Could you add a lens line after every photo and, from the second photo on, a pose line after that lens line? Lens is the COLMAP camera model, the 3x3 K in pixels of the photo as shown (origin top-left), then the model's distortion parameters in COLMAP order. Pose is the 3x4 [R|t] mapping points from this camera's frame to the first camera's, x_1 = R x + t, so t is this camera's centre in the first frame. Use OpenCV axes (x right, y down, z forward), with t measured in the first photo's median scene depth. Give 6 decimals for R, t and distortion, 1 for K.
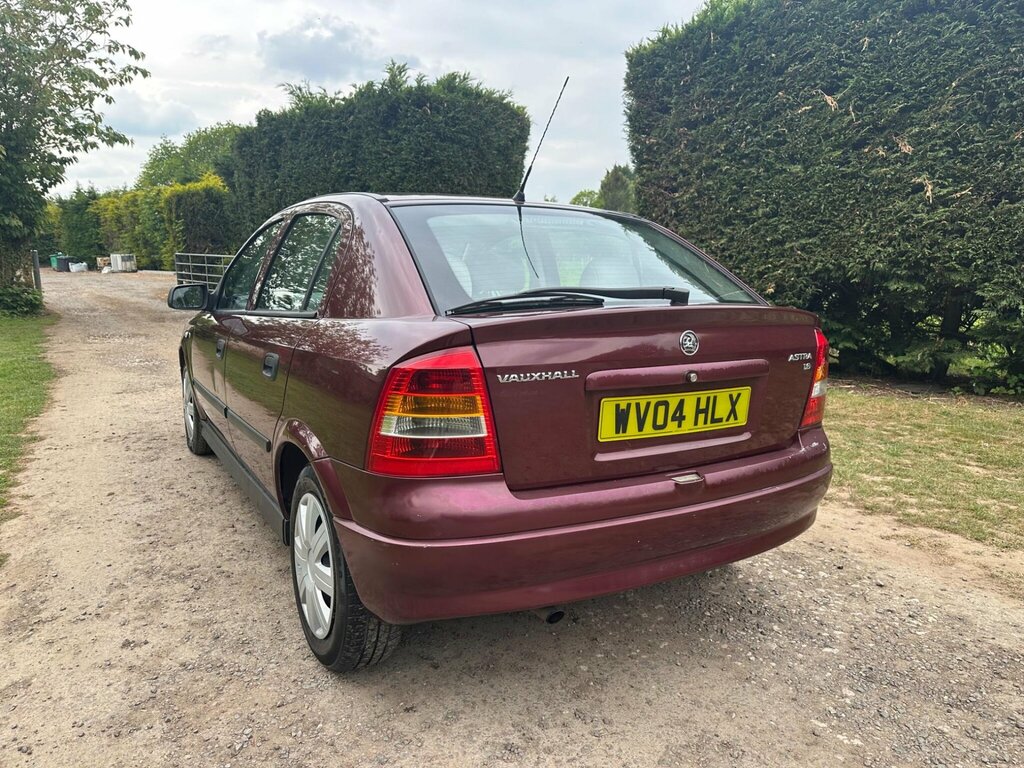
lens RADIAL K [[729.5, 0, 513.6], [0, 729.5, 385.6], [0, 0, 1]] dist [0.024604, -0.021932]
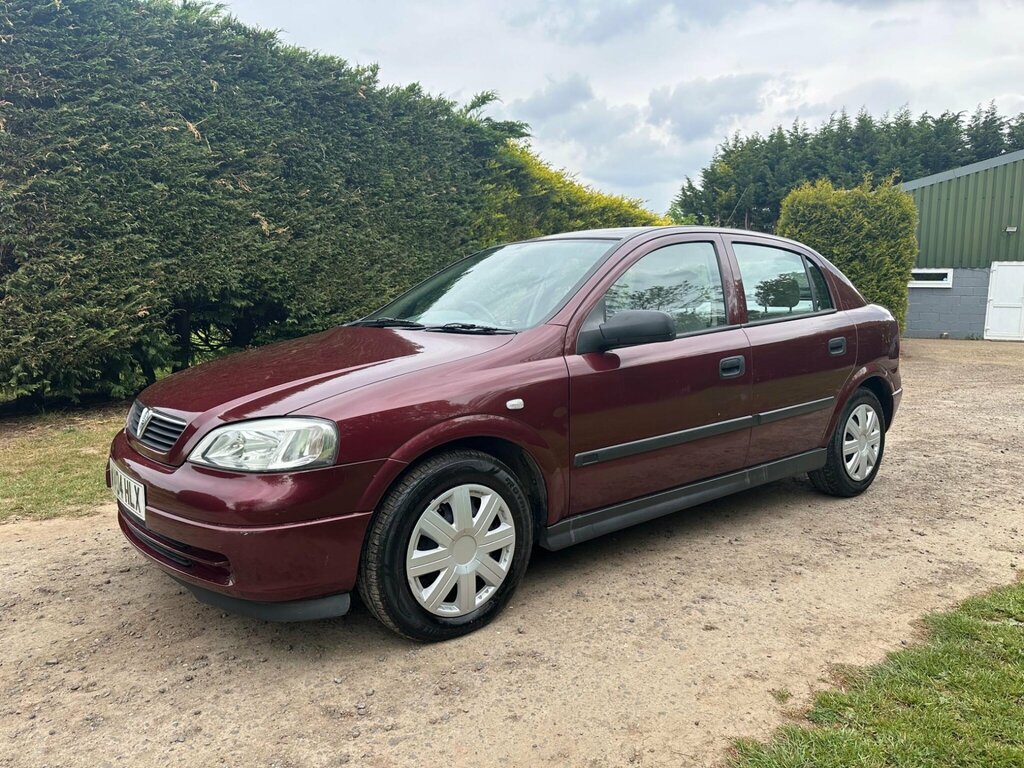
lens RADIAL K [[723.9, 0, 521.0], [0, 723.9, 384.4], [0, 0, 1]] dist [0.057104, -0.079267]
pose [[-0.136086, -0.133573, 0.981651, -0.708316], [0.166313, 0.973727, 0.155551, -0.119481], [-0.976637, 0.184430, -0.110296, 0.736414]]
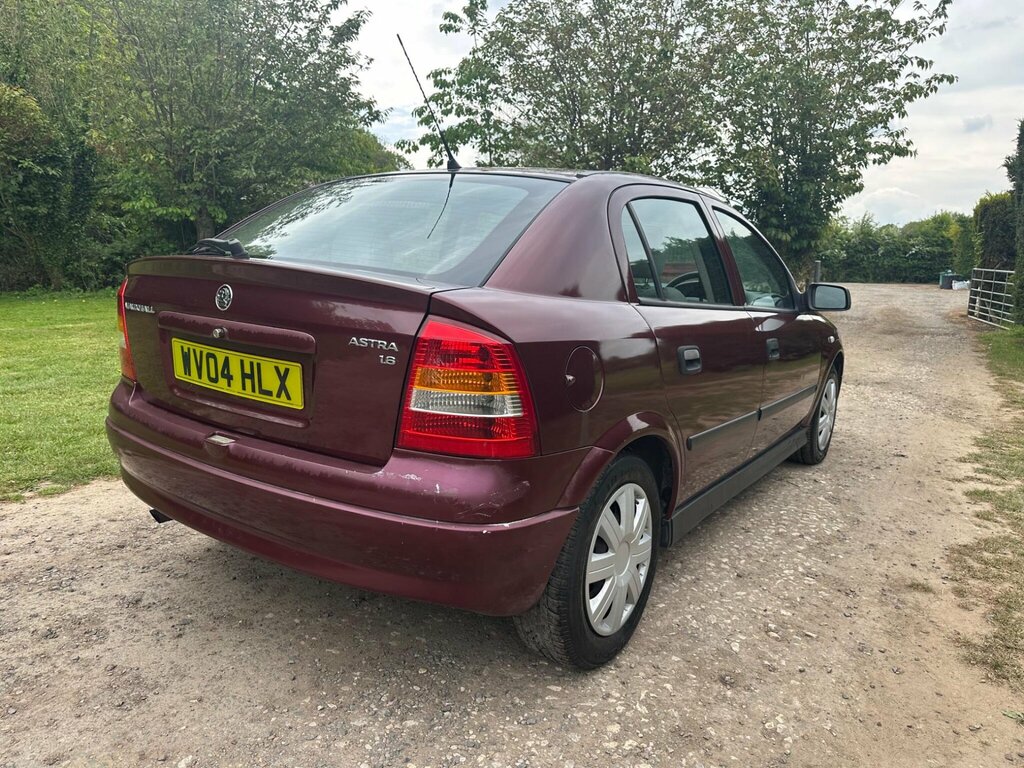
lens RADIAL K [[723.9, 0, 521.0], [0, 723.9, 384.4], [0, 0, 1]] dist [0.057104, -0.079267]
pose [[0.435438, 0.164774, -0.885010, 0.408238], [-0.189412, 0.977868, 0.088868, -0.033826], [0.880066, 0.128935, 0.457011, 0.296796]]
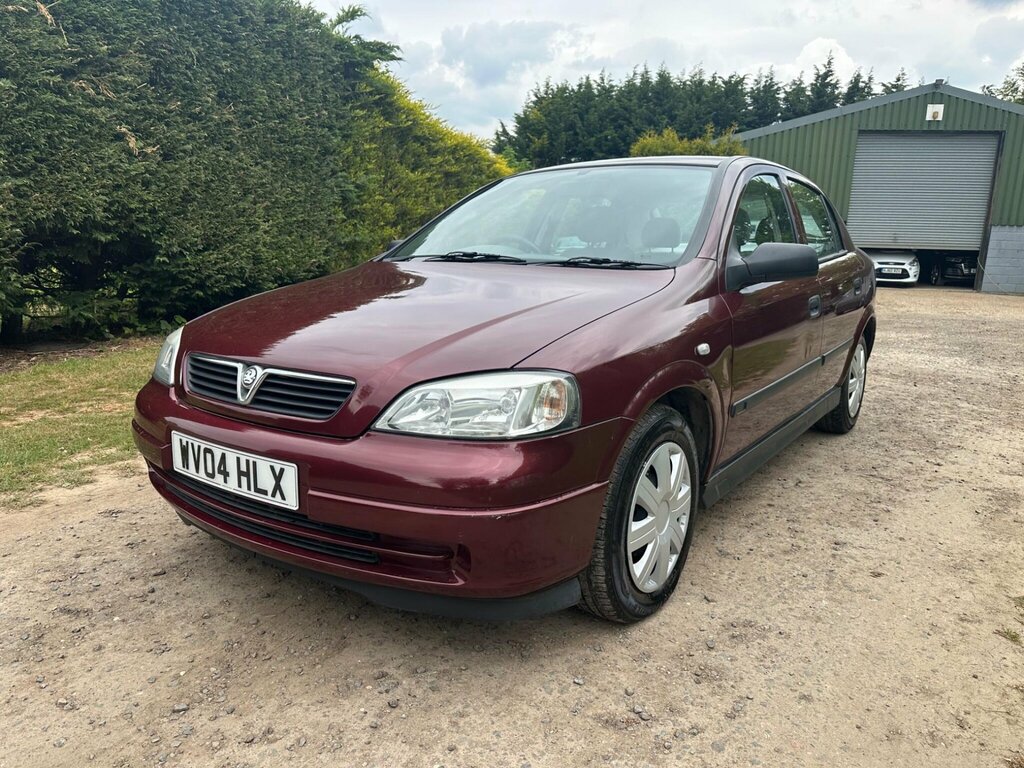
lens RADIAL K [[731.5, 0, 513.6], [0, 731.5, 389.0], [0, 0, 1]] dist [-0.013237, 0.007769]
pose [[-0.387272, -0.201460, 0.899685, -0.601519], [0.133492, 0.953299, 0.270927, -0.136339], [-0.912250, 0.225023, -0.342293, 0.906933]]
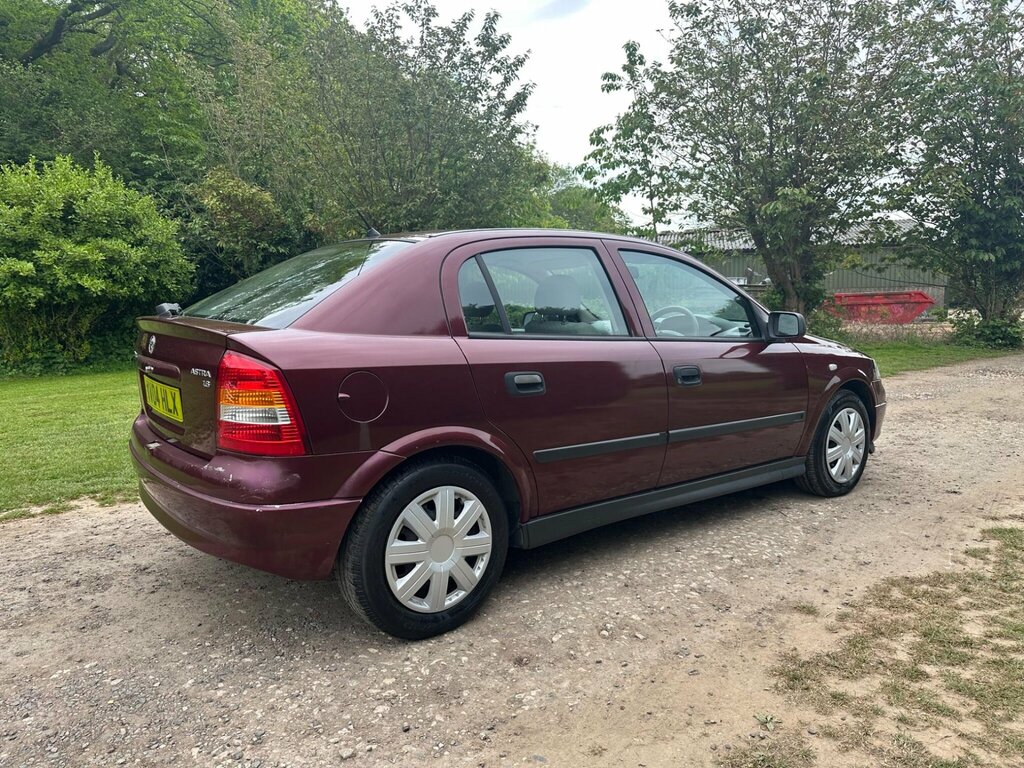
lens RADIAL K [[723.5, 0, 512.0], [0, 723.5, 384.0], [0, 0, 1]] dist [0.055171, -0.067464]
pose [[0.139736, 0.102529, -0.984866, 0.539815], [-0.151531, 0.985123, 0.081056, -0.063578], [0.978526, 0.137912, 0.153193, 0.469825]]
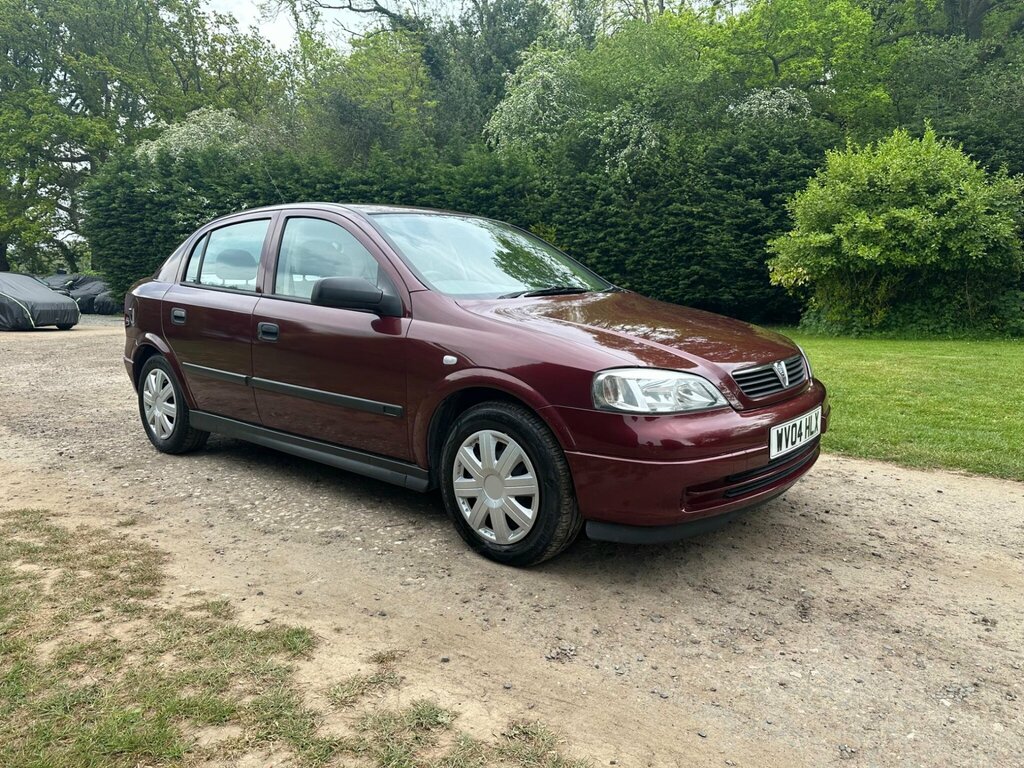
lens RADIAL K [[712.6, 0, 510.8], [0, 712.6, 387.7], [0, 0, 1]] dist [0.123382, -0.187910]
pose [[-0.943950, 0.038419, -0.327844, 0.045180], [-0.065147, 0.951984, 0.299135, -0.187917], [0.323595, 0.303727, -0.896123, 1.266348]]
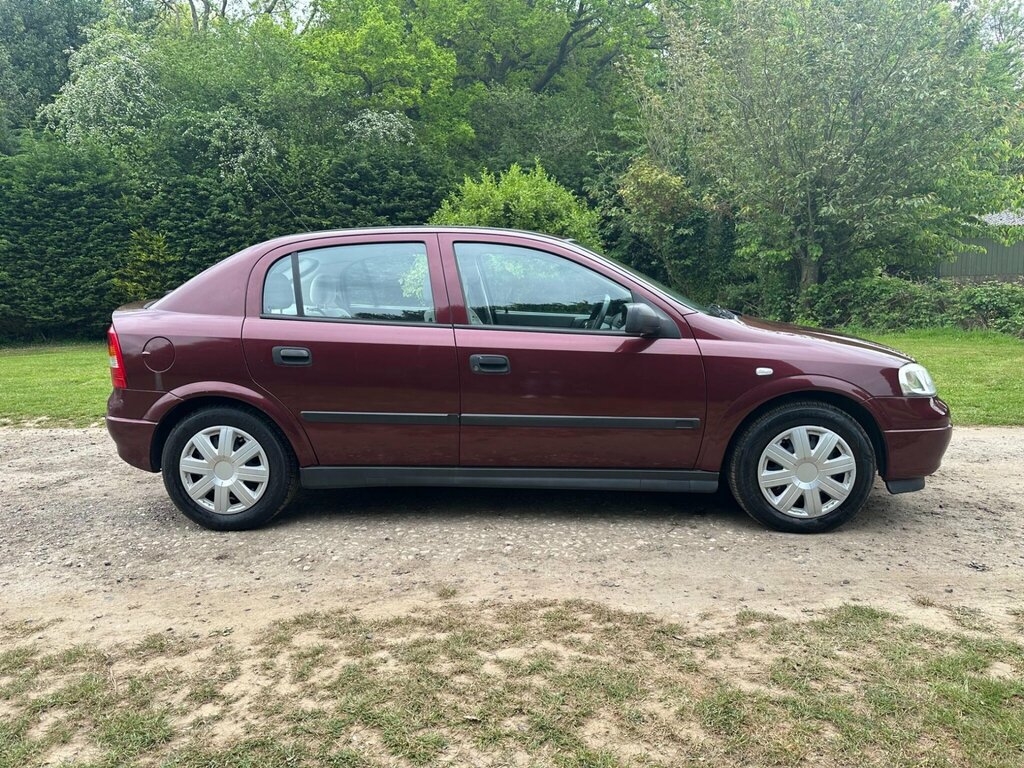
lens RADIAL K [[721.9, 0, 501.1], [0, 721.9, 397.2], [0, 0, 1]] dist [0.056563, -0.069301]
pose [[-0.561351, 0.126255, -0.817891, 0.478803], [-0.127261, 0.963370, 0.236057, -0.151293], [0.817735, 0.236596, -0.524721, 0.973797]]
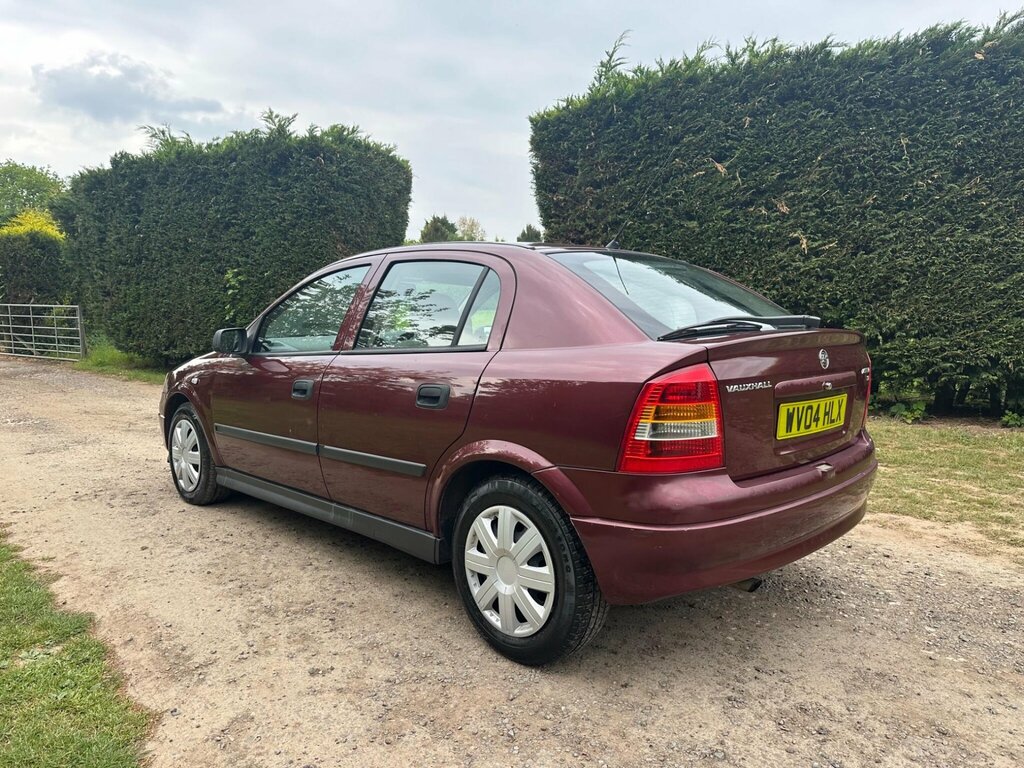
lens RADIAL K [[723.5, 0, 512.0], [0, 723.5, 384.0], [0, 0, 1]] dist [0.055171, -0.067464]
pose [[0.969625, -0.036870, 0.241803, -0.192044], [0.052610, 0.996873, -0.058962, 0.010088], [-0.238873, 0.069892, 0.968532, -0.031514]]
